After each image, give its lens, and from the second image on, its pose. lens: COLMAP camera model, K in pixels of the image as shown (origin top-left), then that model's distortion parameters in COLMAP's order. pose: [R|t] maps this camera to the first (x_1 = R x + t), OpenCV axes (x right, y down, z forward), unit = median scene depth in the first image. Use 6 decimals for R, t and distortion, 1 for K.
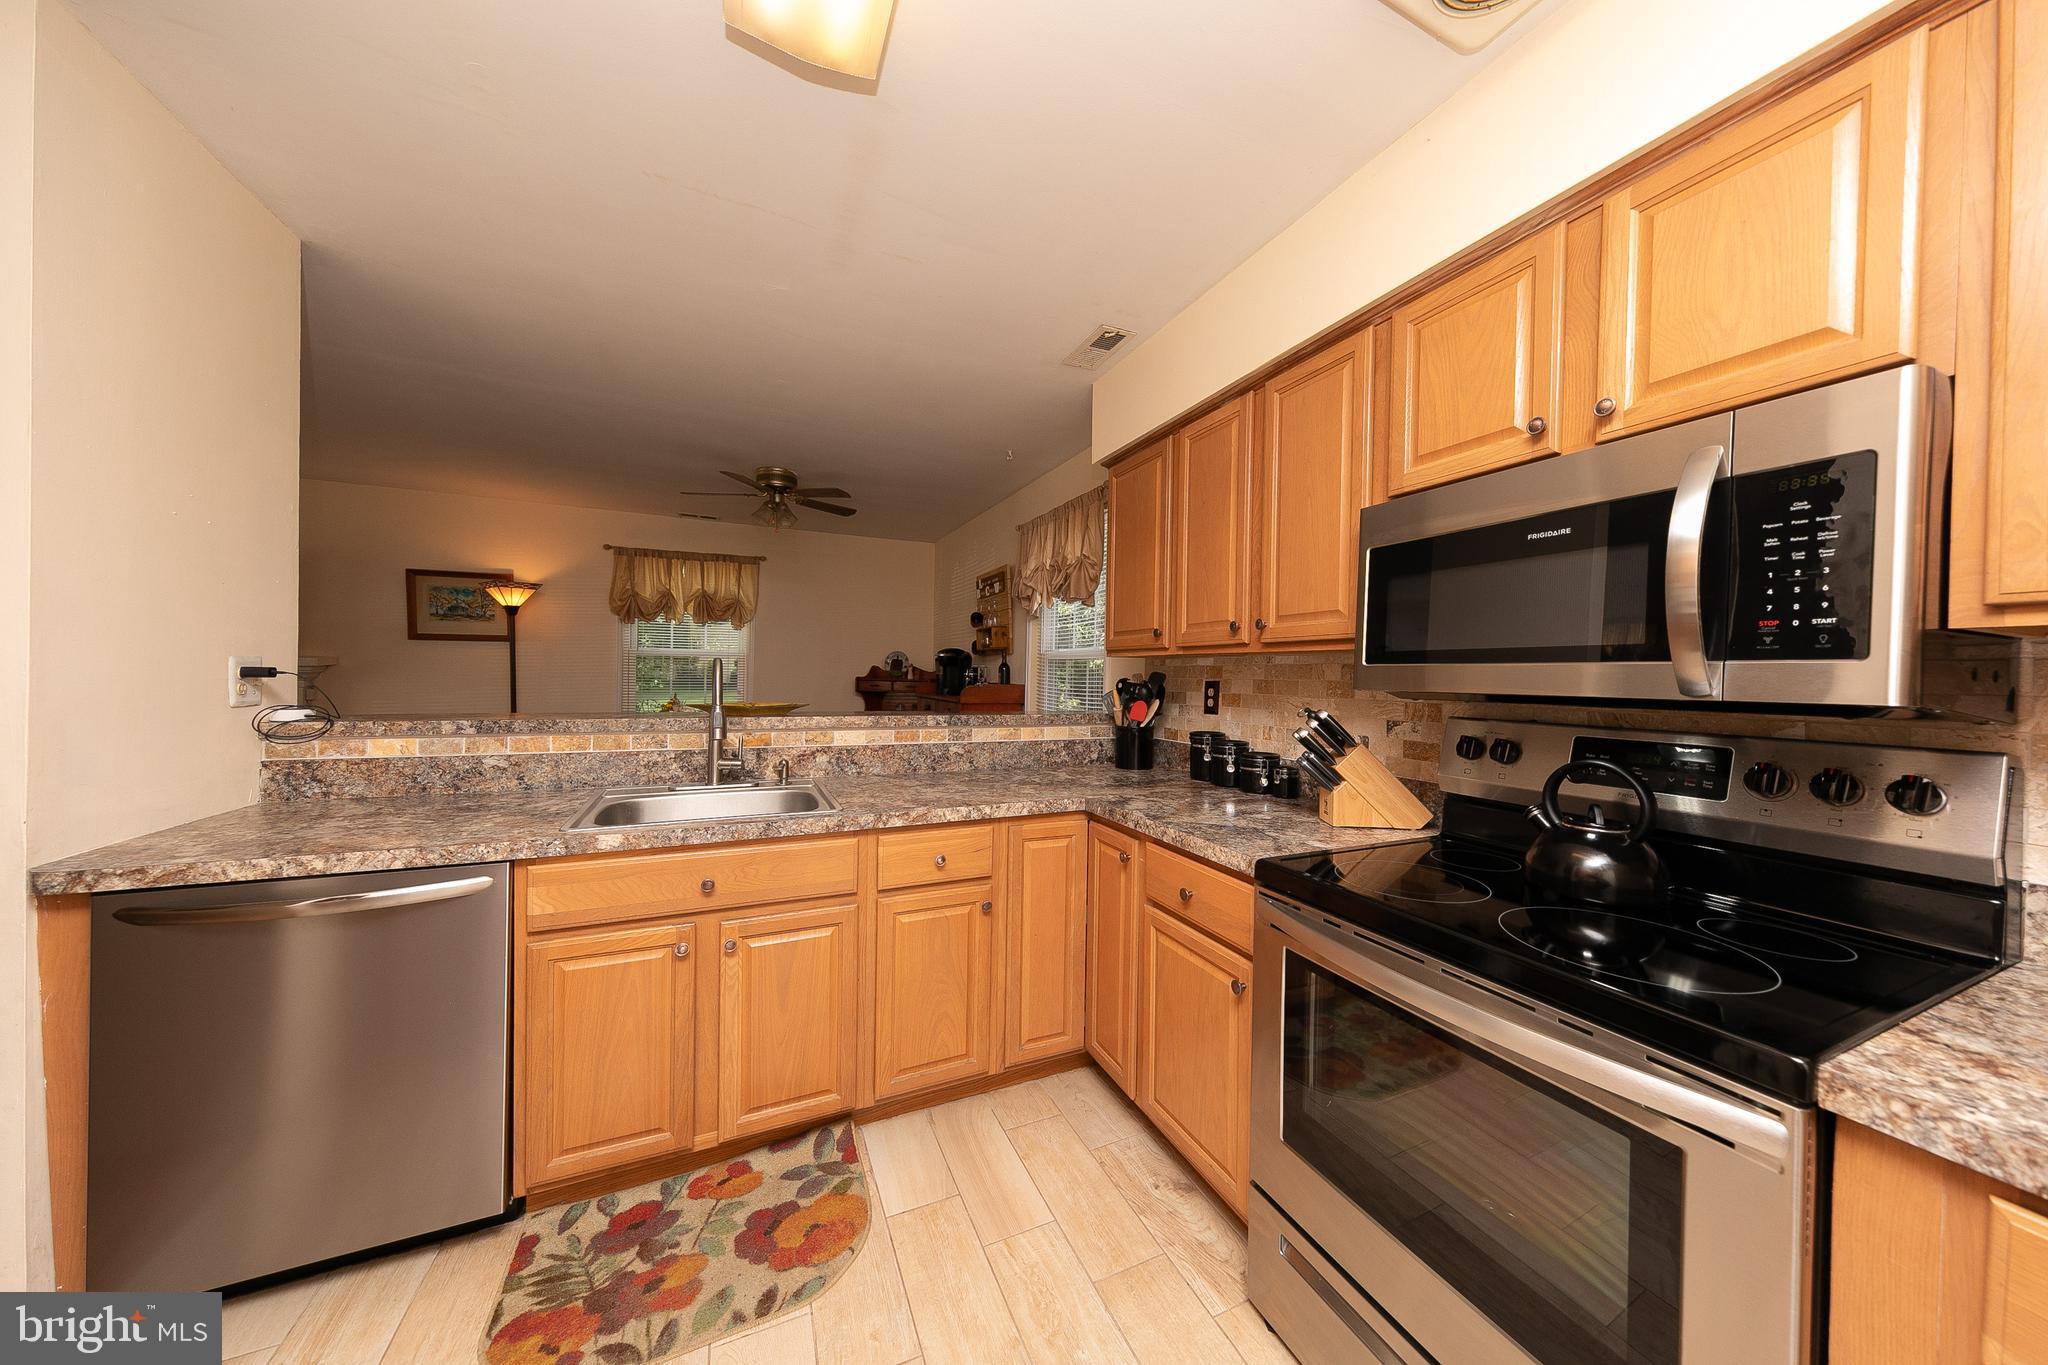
lens RADIAL K [[692.0, 0, 1050.0], [0, 692.0, 686.0], [0, 0, 1]] dist [0.008433, -0.001270]
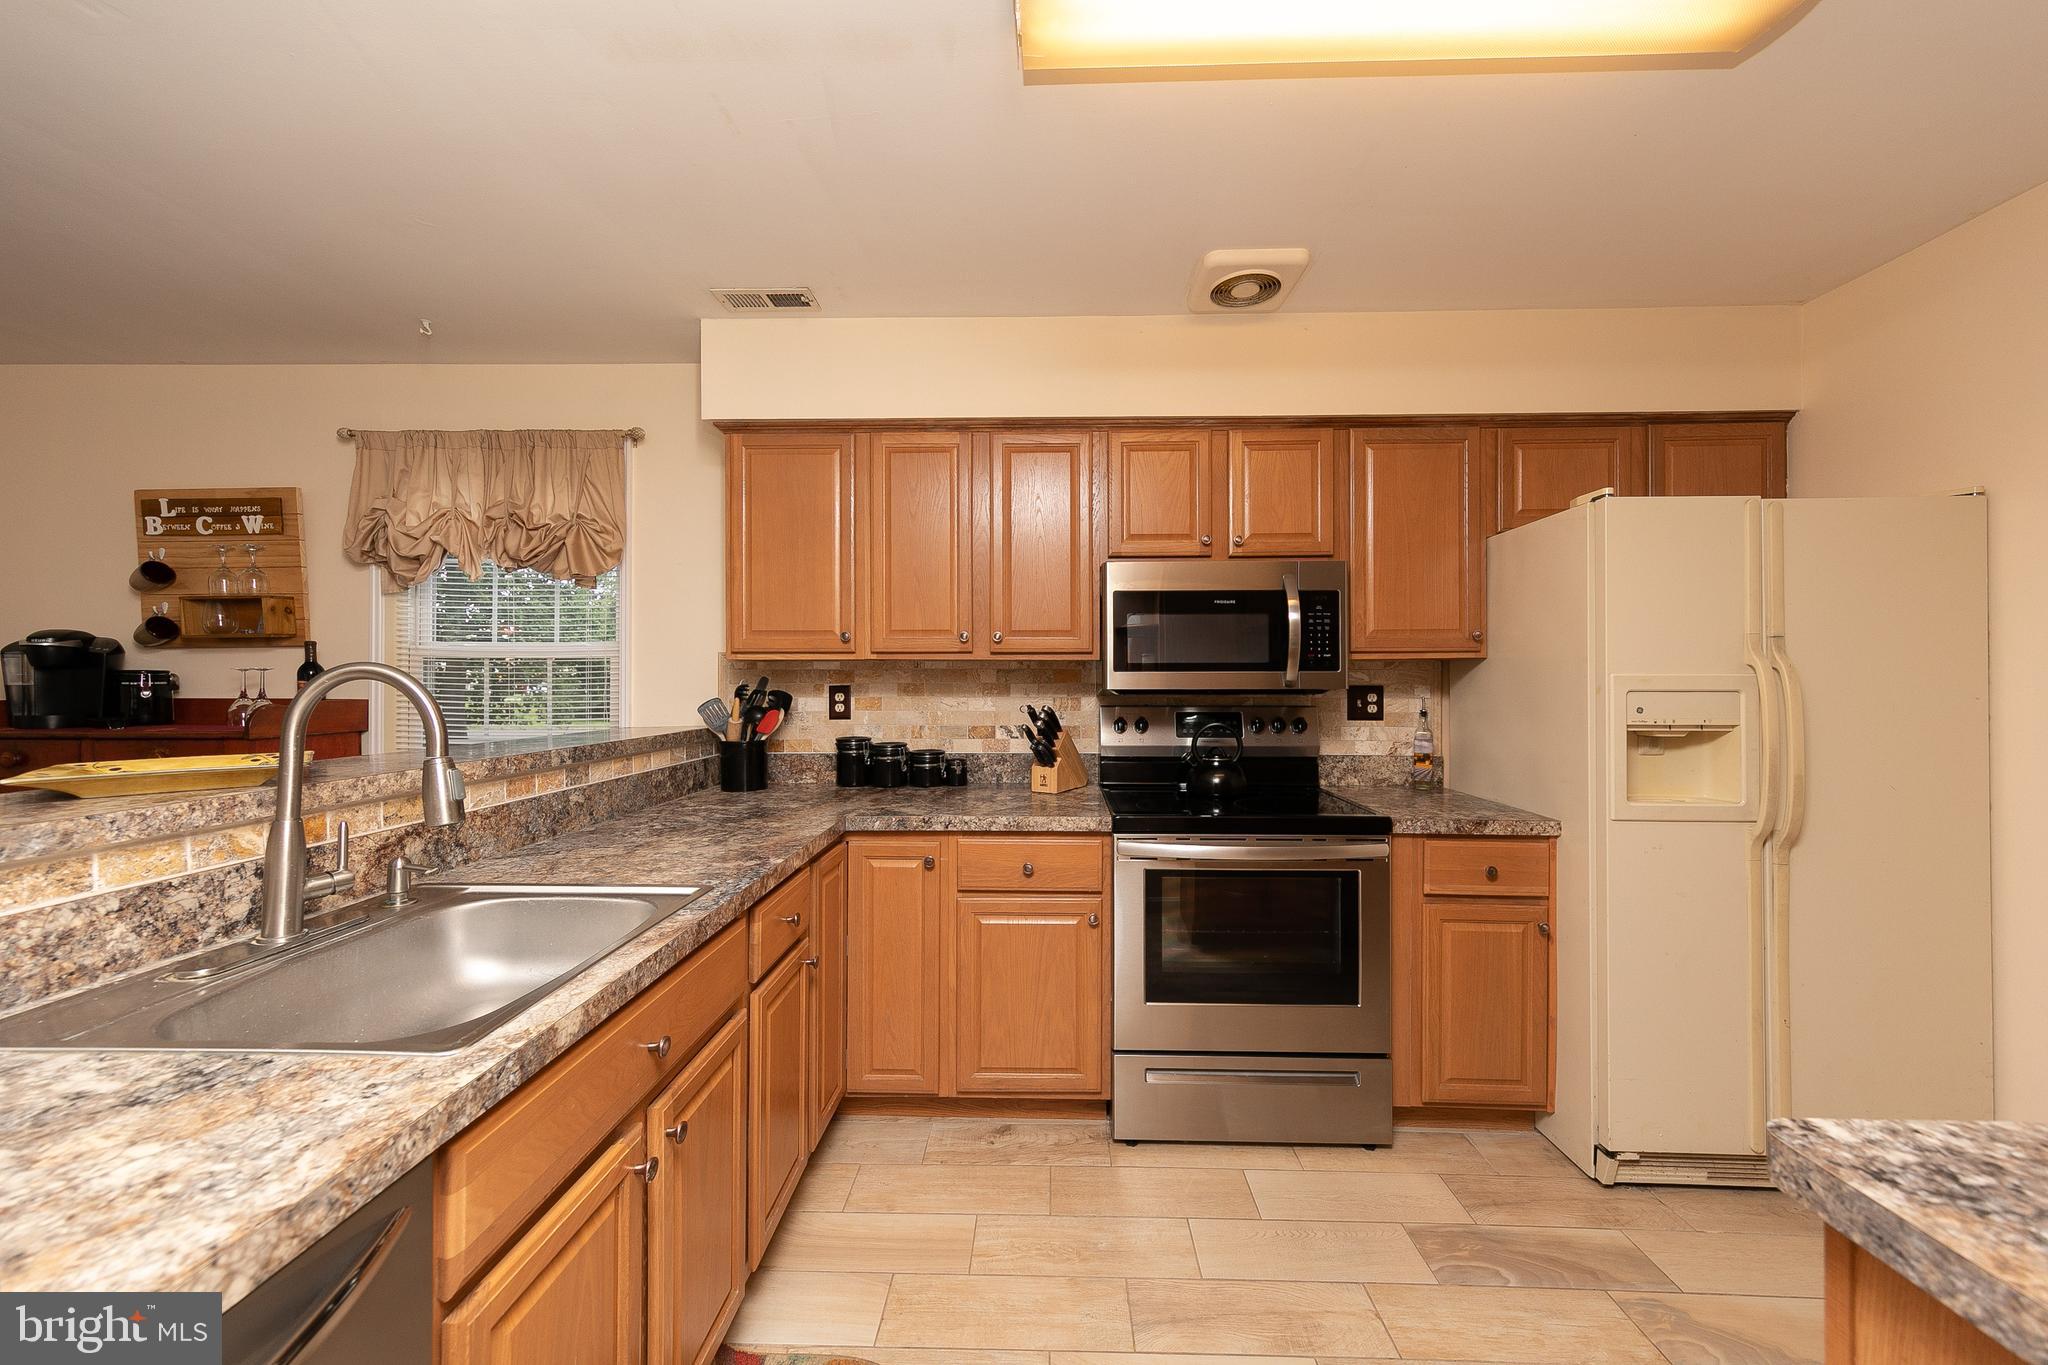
lens RADIAL K [[761.8, 0, 1029.0], [0, 761.8, 688.2], [0, 0, 1]] dist [0.008450, -0.001450]
pose [[0.439780, -0.031148, 0.897565, -0.858653], [0.020081, 0.999490, 0.024846, -0.033561], [-0.897881, 0.007097, 0.440181, 0.382625]]
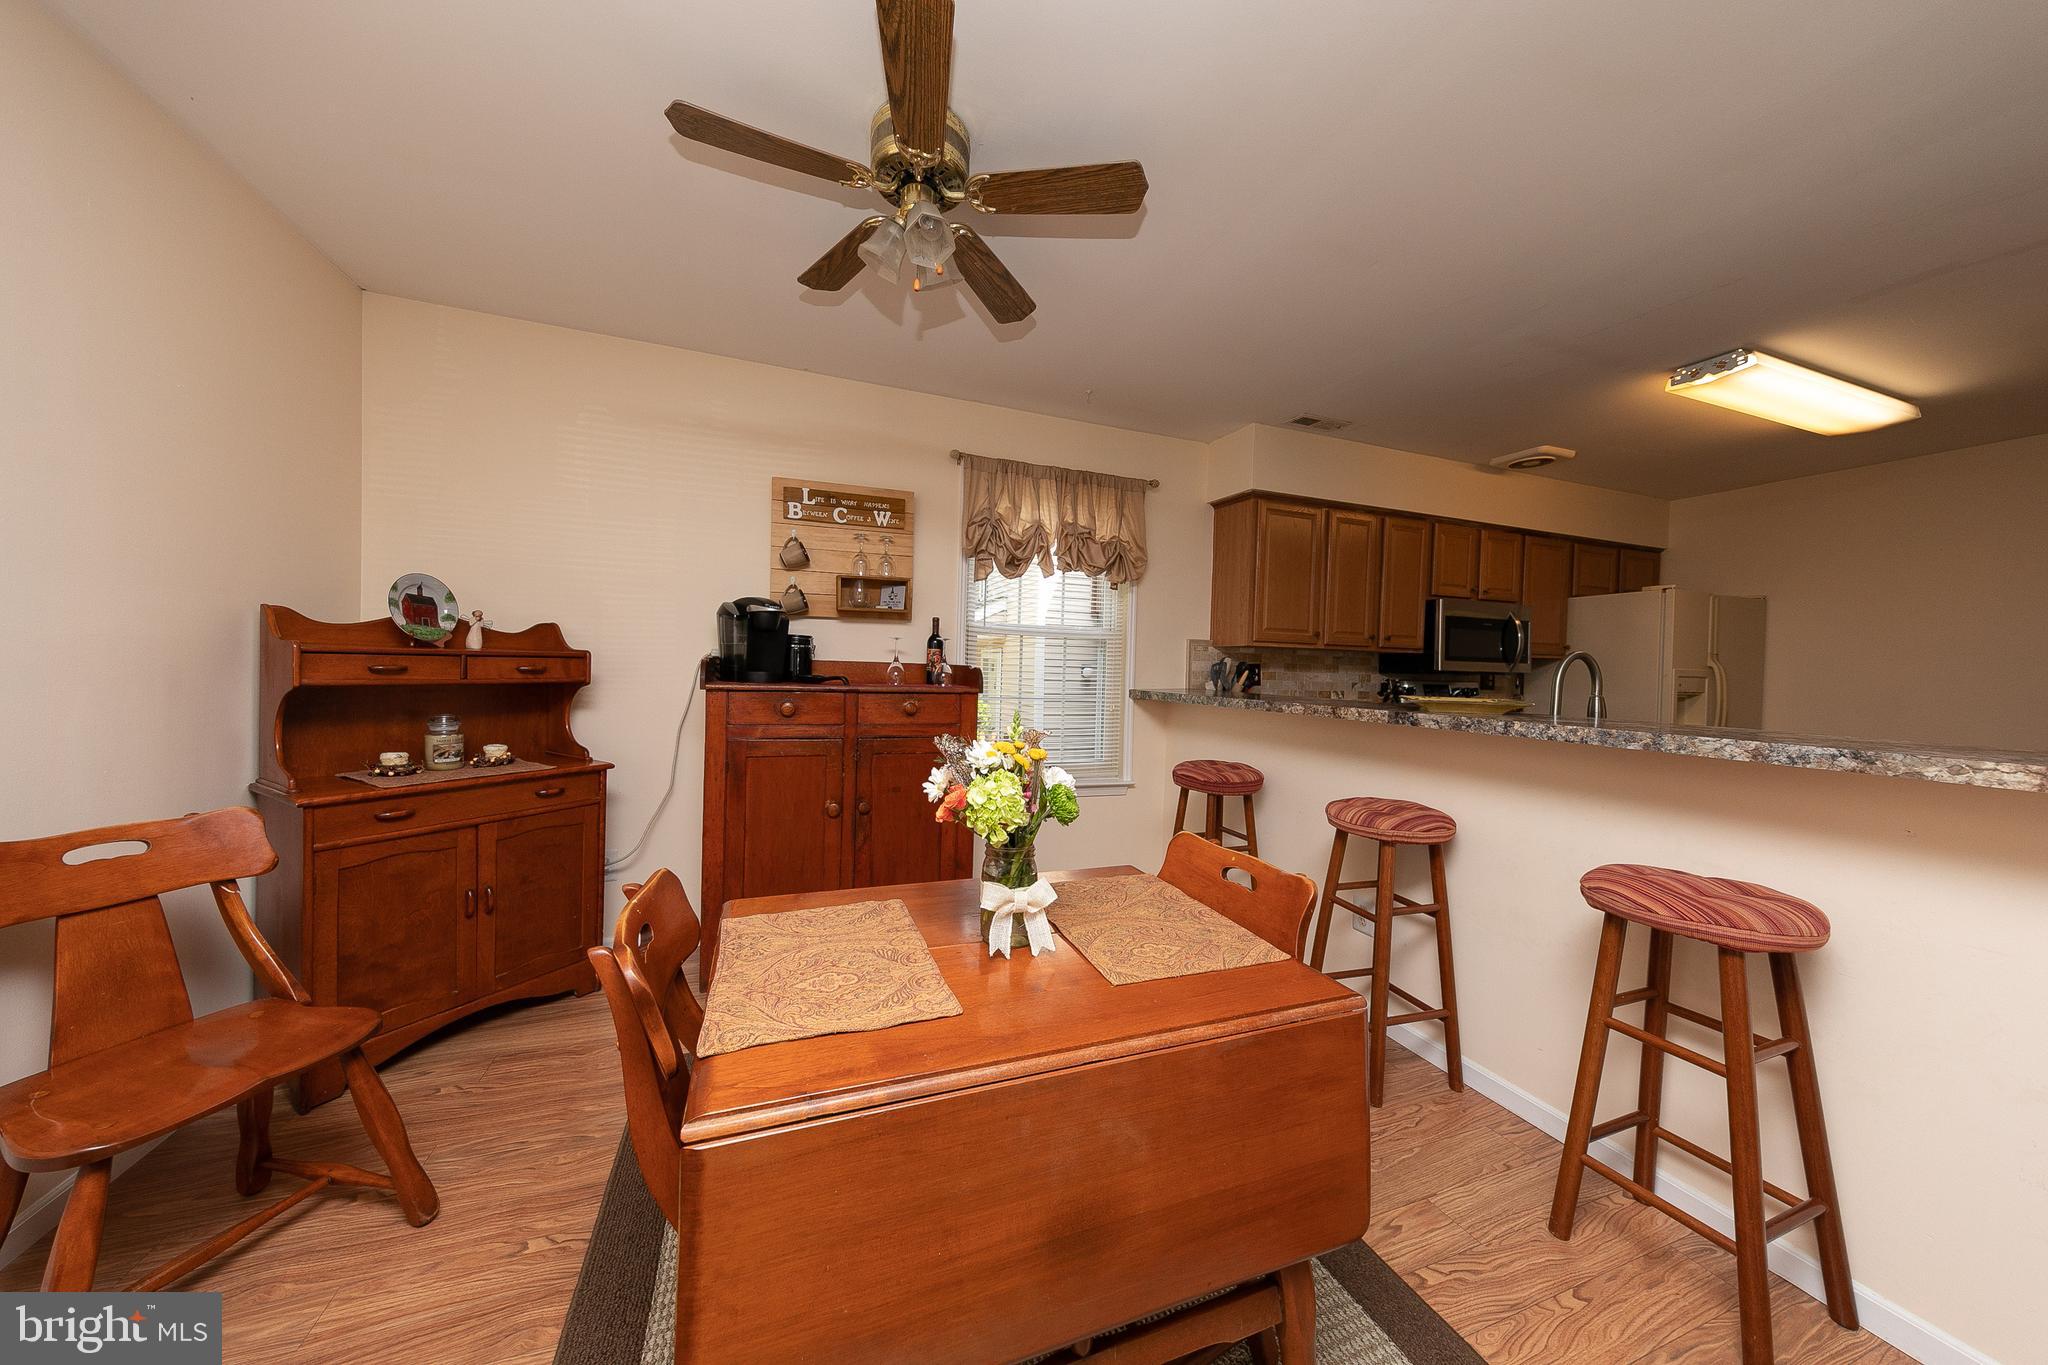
lens RADIAL K [[658.3, 0, 1008.5], [0, 658.3, 679.2], [0, 0, 1]] dist [-0.000072, -0.000651]
pose [[0.069831, -0.029653, 0.997118, -1.701821], [-0.007980, 0.999509, 0.030283, -0.019389], [-0.997527, -0.010072, 0.069560, 1.994456]]
